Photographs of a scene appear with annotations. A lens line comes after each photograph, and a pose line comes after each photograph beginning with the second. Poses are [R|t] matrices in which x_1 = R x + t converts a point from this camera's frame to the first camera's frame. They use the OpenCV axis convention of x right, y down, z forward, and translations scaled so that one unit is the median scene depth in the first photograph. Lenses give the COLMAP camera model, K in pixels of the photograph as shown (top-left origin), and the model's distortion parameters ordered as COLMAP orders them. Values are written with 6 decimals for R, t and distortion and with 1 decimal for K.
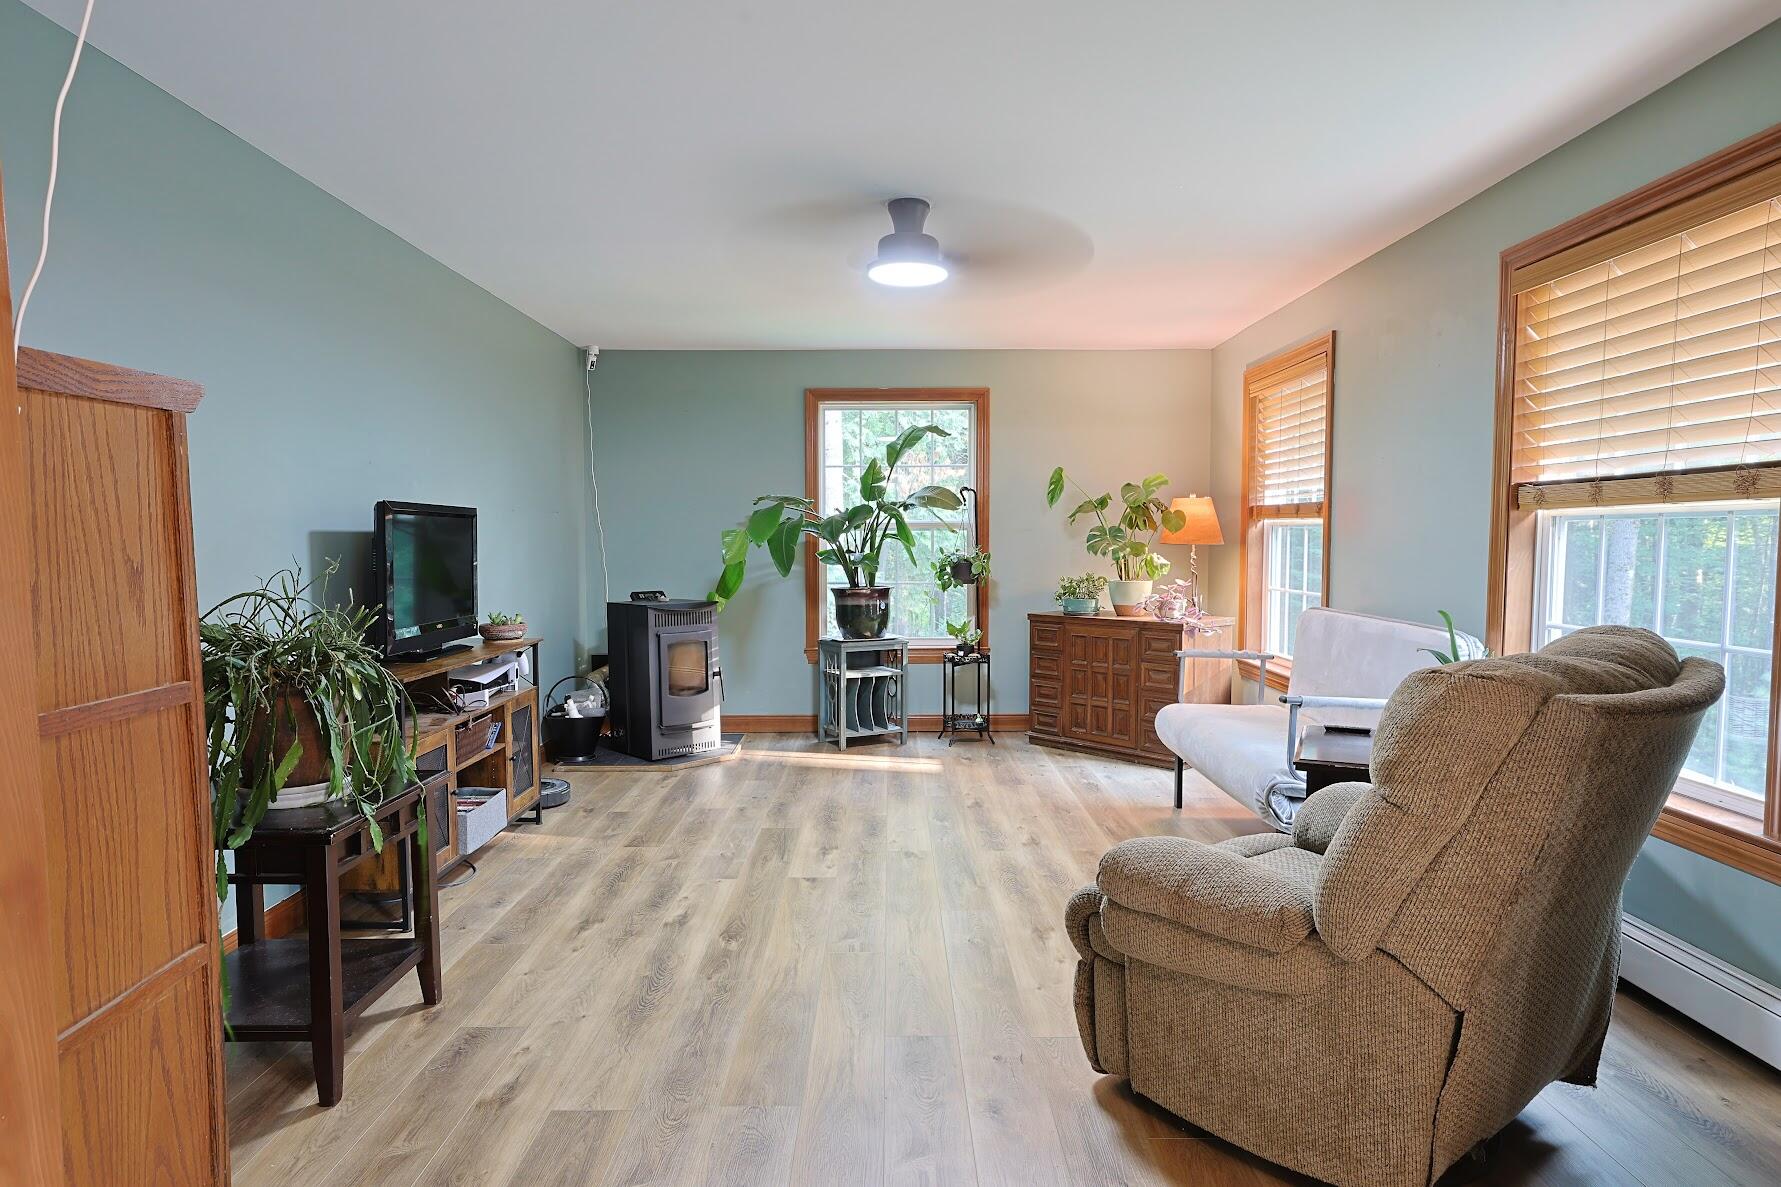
lens RADIAL K [[838.2, 0, 892.1], [0, 838.2, 583.4], [0, 0, 1]] dist [-0.029971, 0.008848]
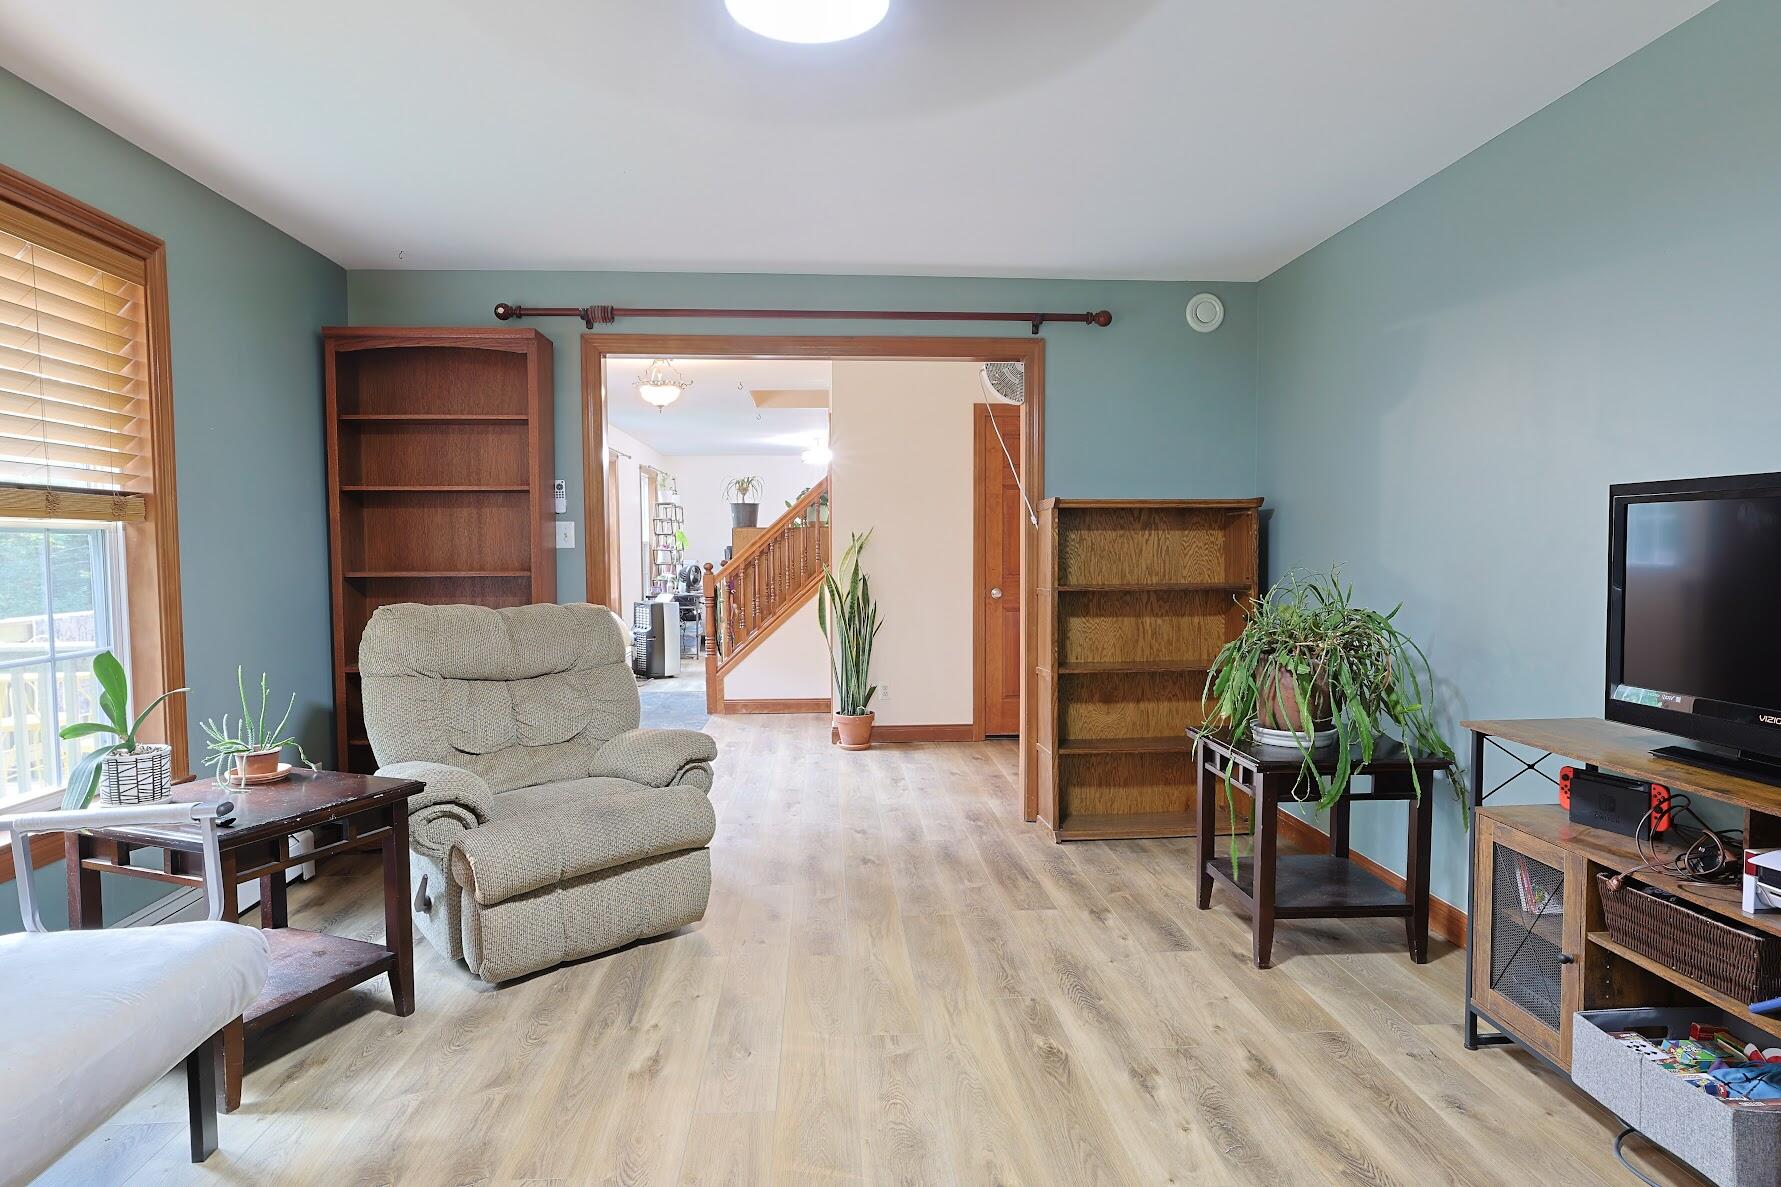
lens RADIAL K [[838.2, 0, 889.1], [0, 838.2, 592.1], [0, 0, 1]] dist [-0.029971, 0.008848]
pose [[-0.997628, 0.010812, -0.067981, 0.009693], [0.004040, 0.995082, 0.098976, -0.100044], [0.068717, 0.098467, -0.992765, 1.979237]]
